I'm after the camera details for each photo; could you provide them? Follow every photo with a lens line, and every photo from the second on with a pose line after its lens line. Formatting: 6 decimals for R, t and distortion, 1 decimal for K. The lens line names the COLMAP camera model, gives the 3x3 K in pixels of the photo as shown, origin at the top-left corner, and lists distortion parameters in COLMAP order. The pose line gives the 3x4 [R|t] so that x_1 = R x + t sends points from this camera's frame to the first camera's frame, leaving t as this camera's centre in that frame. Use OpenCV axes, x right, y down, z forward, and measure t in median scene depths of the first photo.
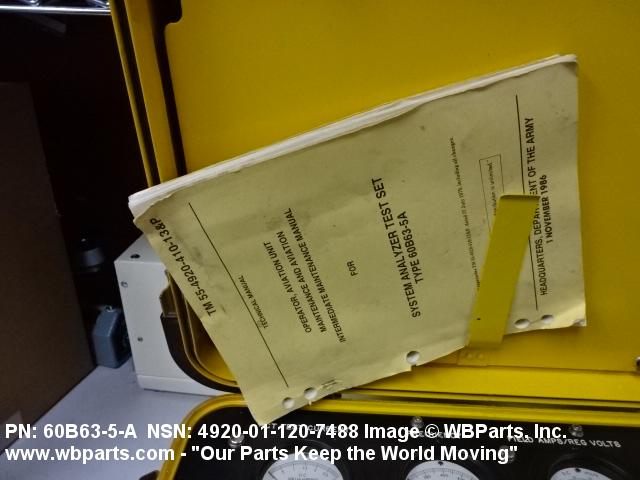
lens RADIAL K [[457.1, 0, 320.0], [0, 457.1, 240.0], [0, 0, 1]] dist [-0.001308, -0.000234]
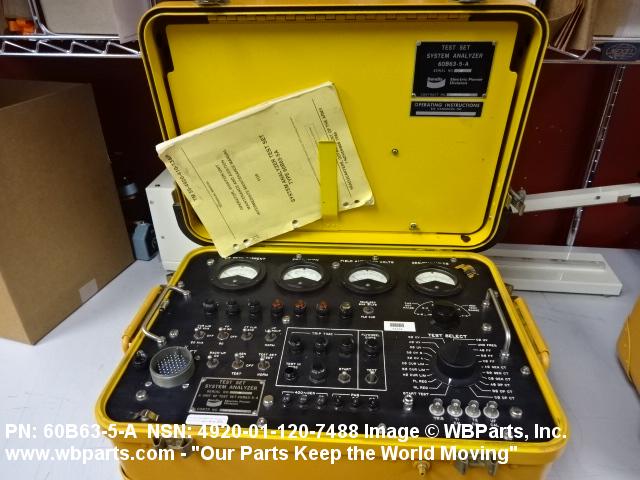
lens RADIAL K [[457.1, 0, 320.0], [0, 457.1, 240.0], [0, 0, 1]] dist [-0.001308, -0.000234]
pose [[0.999290, -0.016048, -0.034085, 0.430266], [0.019128, 0.995572, 0.092034, 0.162532], [0.032457, -0.092621, 0.995172, -1.173829]]
